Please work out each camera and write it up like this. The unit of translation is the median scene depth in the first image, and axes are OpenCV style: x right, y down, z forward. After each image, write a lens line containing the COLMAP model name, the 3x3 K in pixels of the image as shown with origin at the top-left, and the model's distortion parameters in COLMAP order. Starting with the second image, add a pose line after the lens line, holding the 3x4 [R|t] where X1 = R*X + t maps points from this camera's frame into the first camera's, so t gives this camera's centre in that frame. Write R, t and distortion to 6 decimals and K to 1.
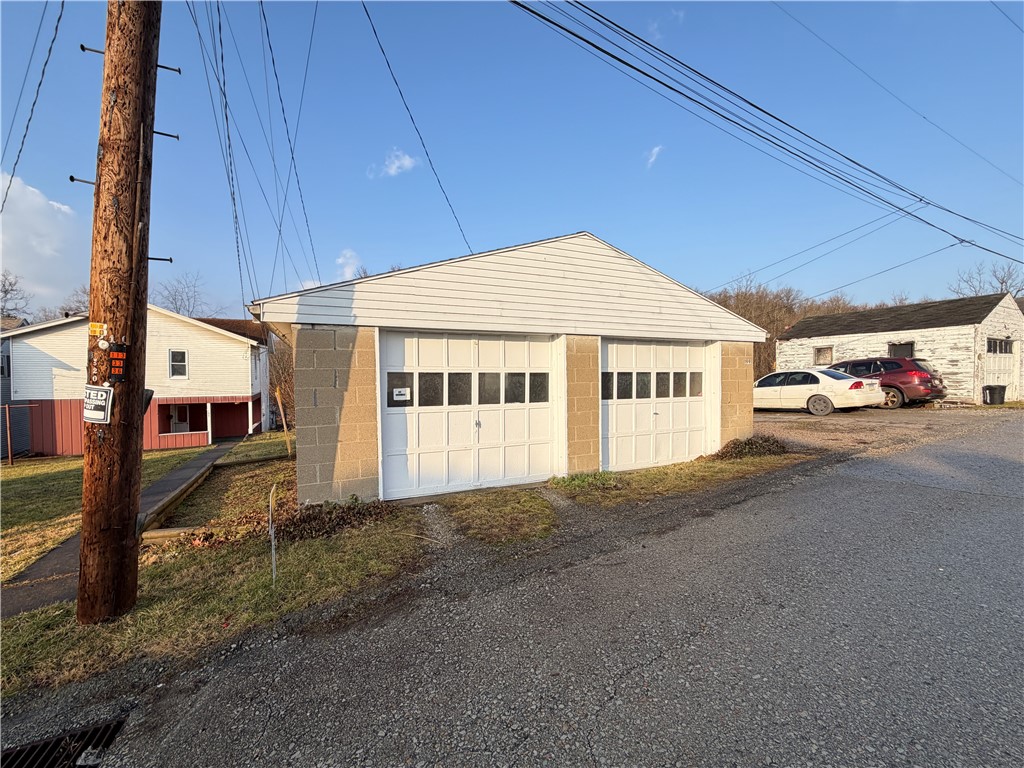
lens RADIAL K [[407.6, 0, 503.7], [0, 407.6, 381.2], [0, 0, 1]] dist [-0.000571, 0.000108]
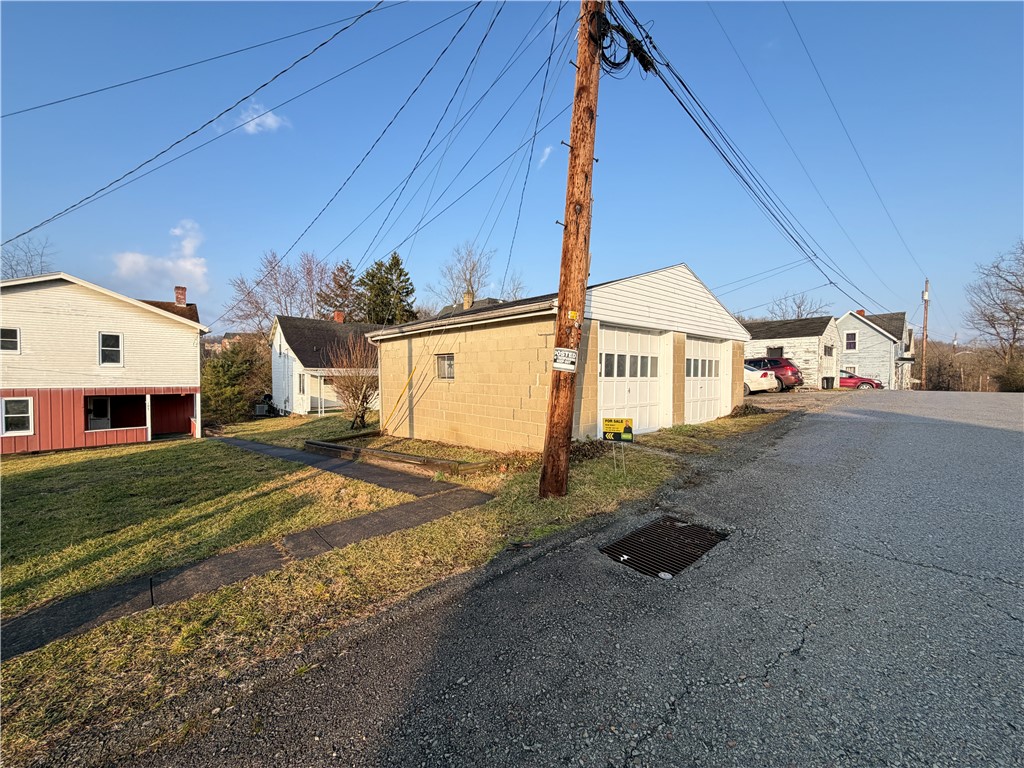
lens RADIAL K [[407.6, 0, 507.4], [0, 407.6, 381.3], [0, 0, 1]] dist [-0.000571, 0.000108]
pose [[0.957658, 0.004477, 0.287873, -0.372082], [-0.005313, 0.999984, 0.002121, 0.029676], [-0.287859, -0.003561, 0.957666, -0.109250]]
